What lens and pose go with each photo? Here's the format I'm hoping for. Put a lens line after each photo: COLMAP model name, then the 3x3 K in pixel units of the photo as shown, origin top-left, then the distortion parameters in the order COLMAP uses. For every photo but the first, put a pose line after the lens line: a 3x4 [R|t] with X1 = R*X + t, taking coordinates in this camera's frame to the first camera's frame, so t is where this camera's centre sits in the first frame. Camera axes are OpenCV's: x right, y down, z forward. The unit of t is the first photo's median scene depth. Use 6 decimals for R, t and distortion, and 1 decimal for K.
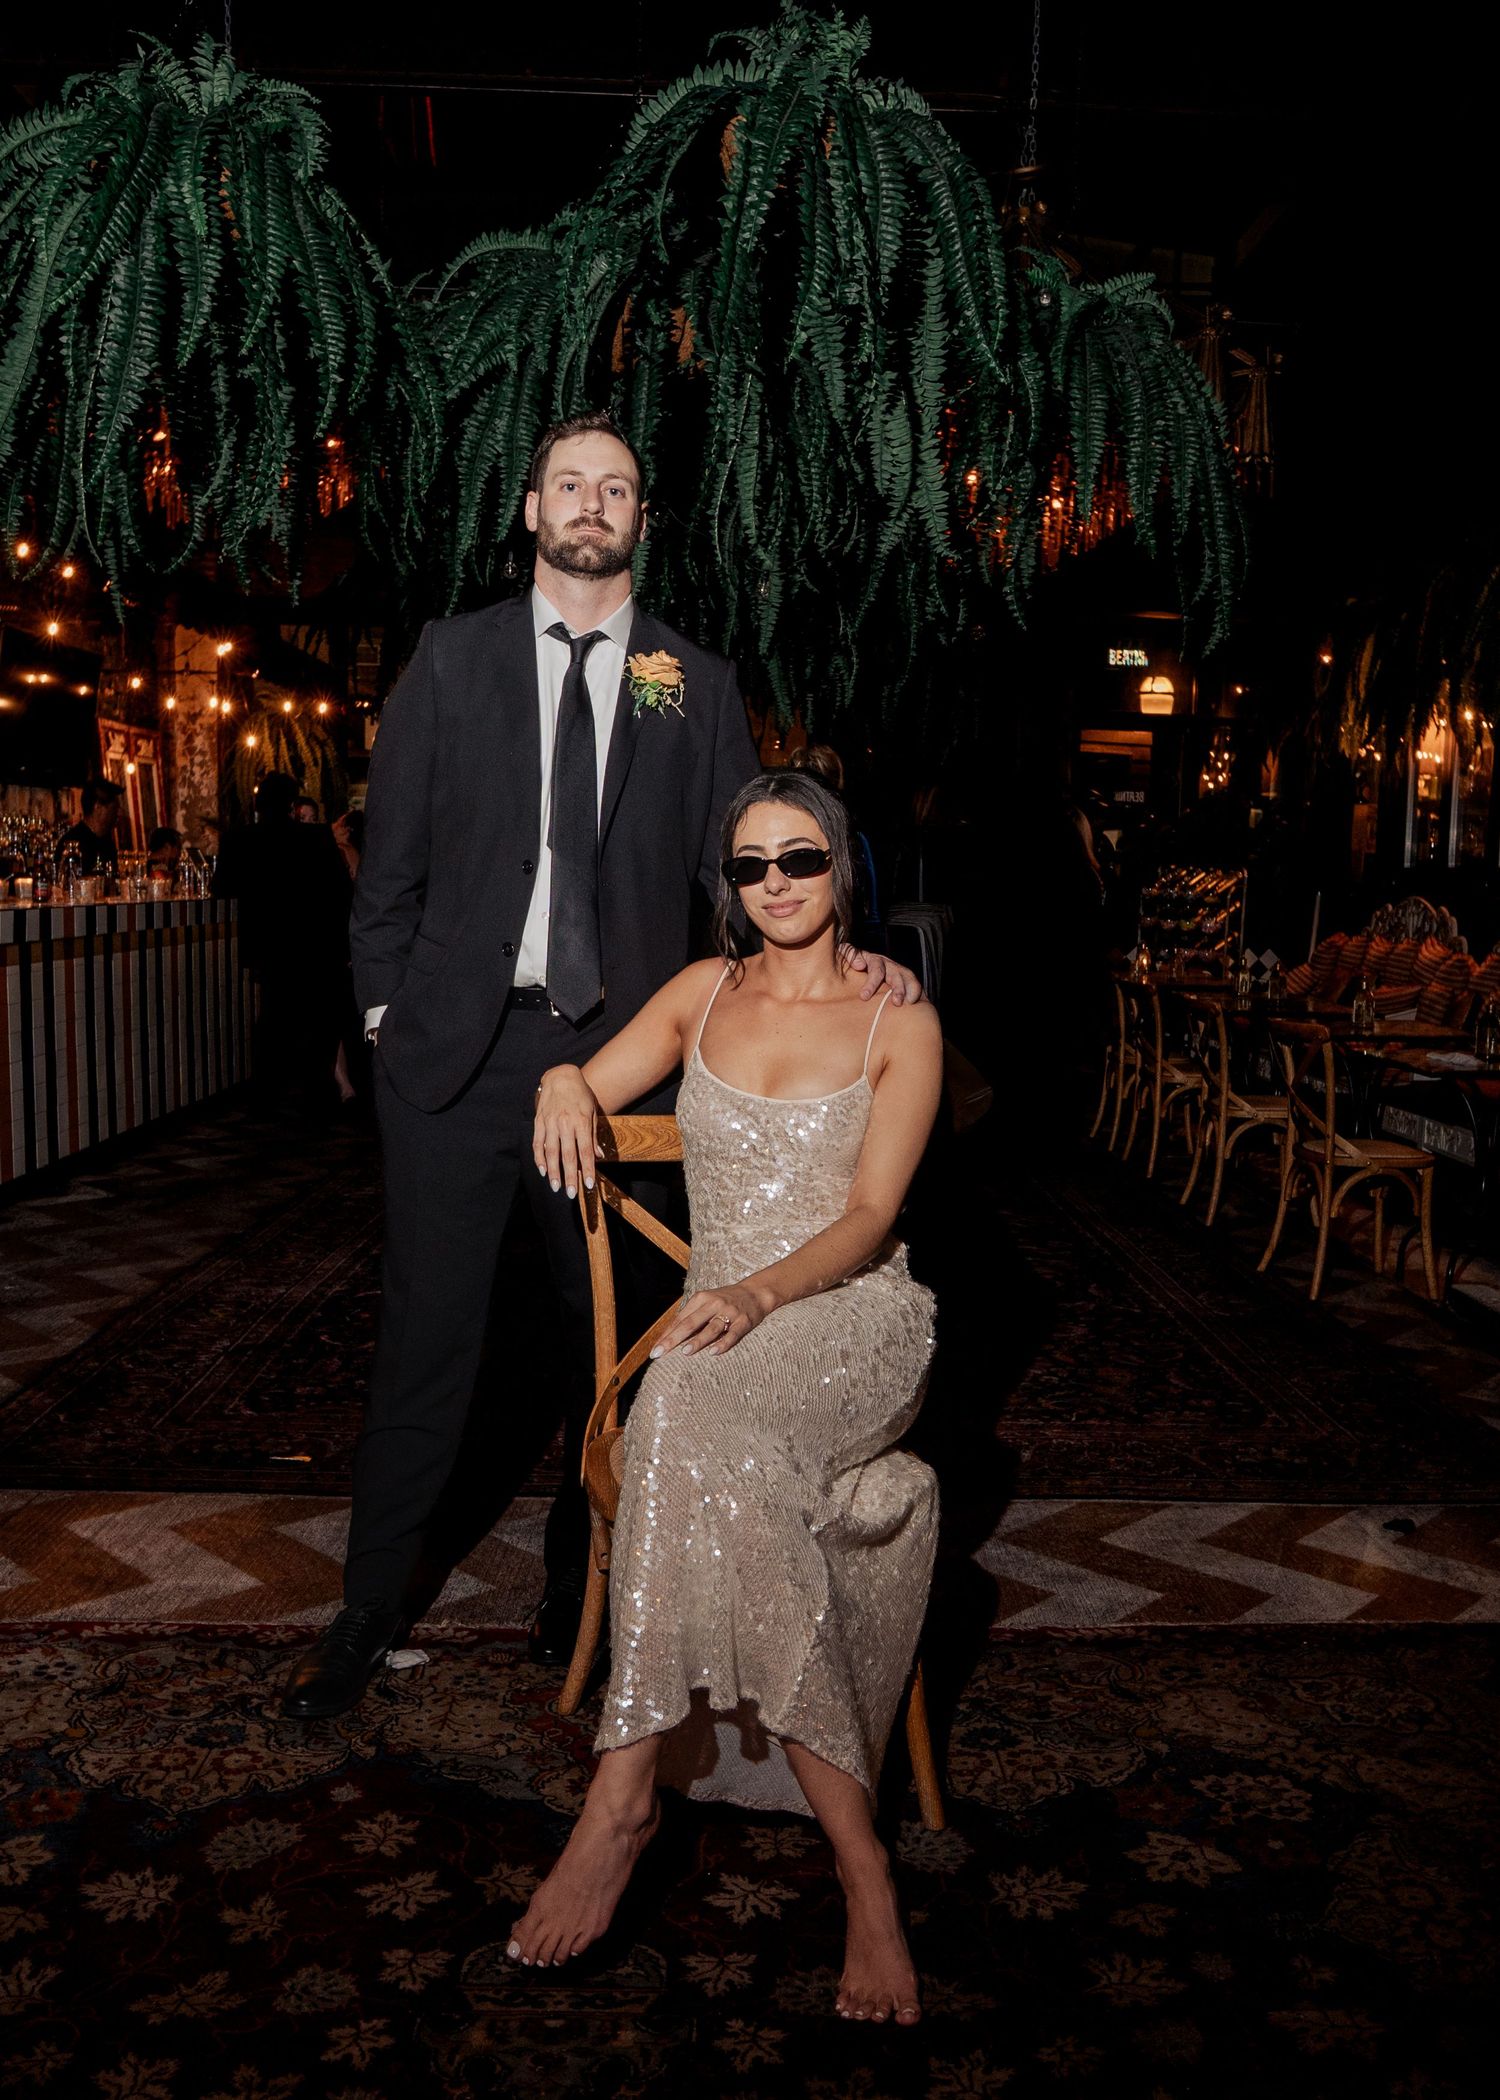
lens RADIAL K [[1528.2, 0, 750.1], [0, 1528.2, 1049.4], [0, 0, 1]] dist [-0.004764, 0.000140]
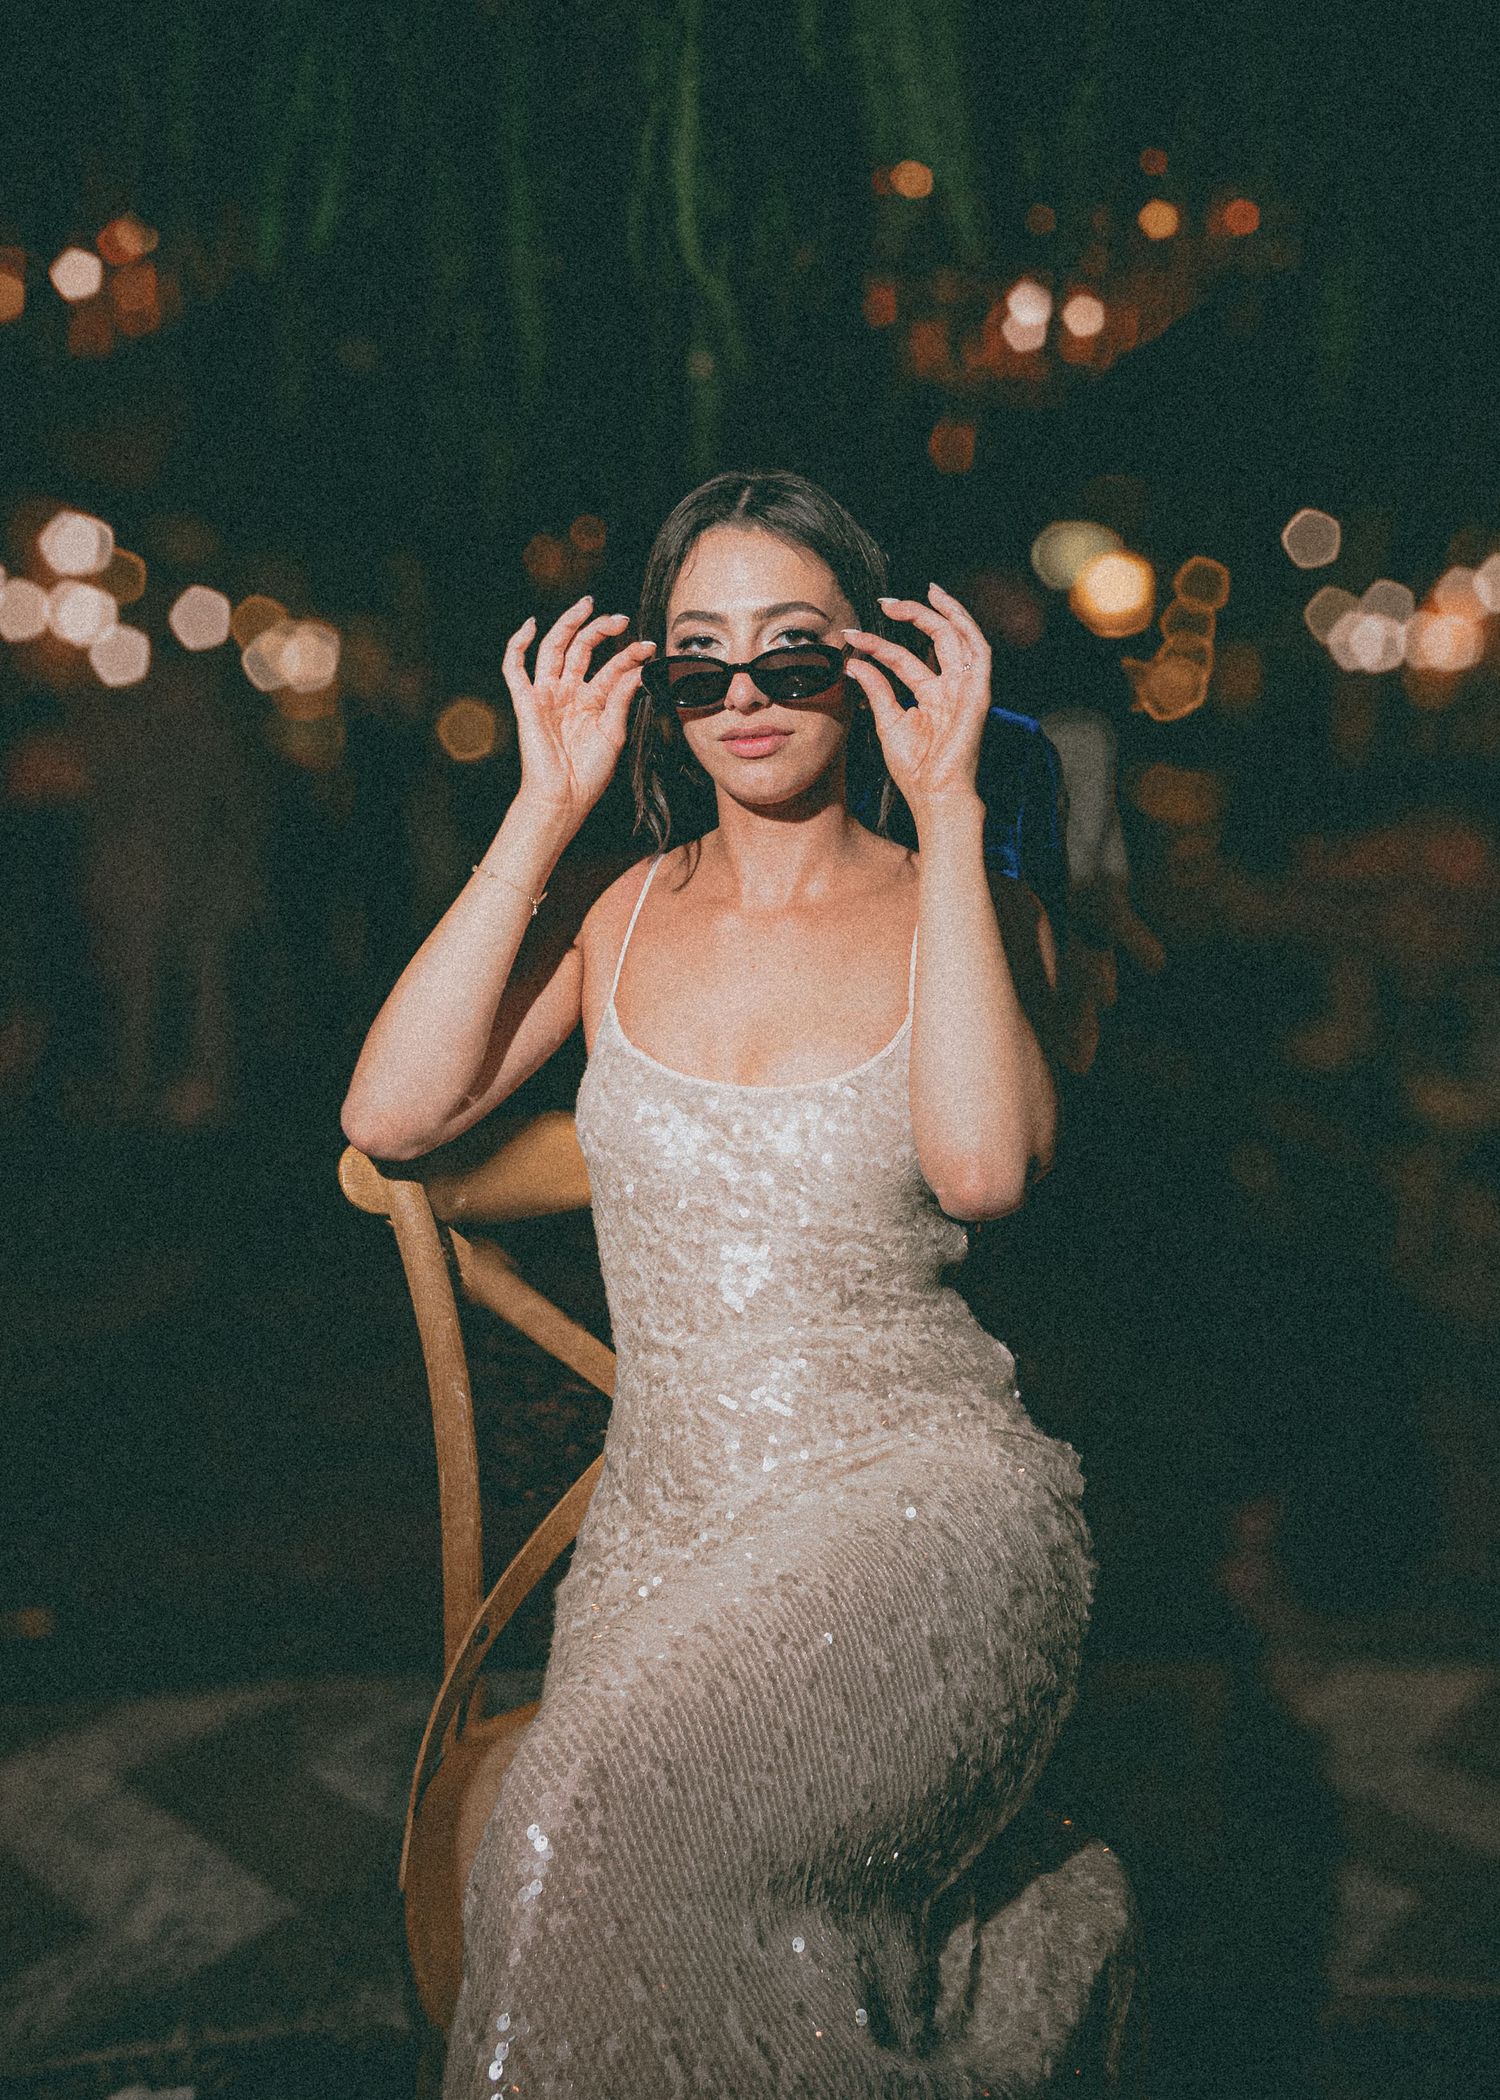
lens RADIAL K [[1528.2, 0, 748.8], [0, 1528.2, 1050.9], [0, 0, 1]] dist [-0.004764, 0.000140]
pose [[0.999007, -0.033871, 0.028931, -0.003127], [0.032701, 0.998664, 0.040019, -0.002749], [-0.030248, -0.039033, 0.998780, 0.468735]]
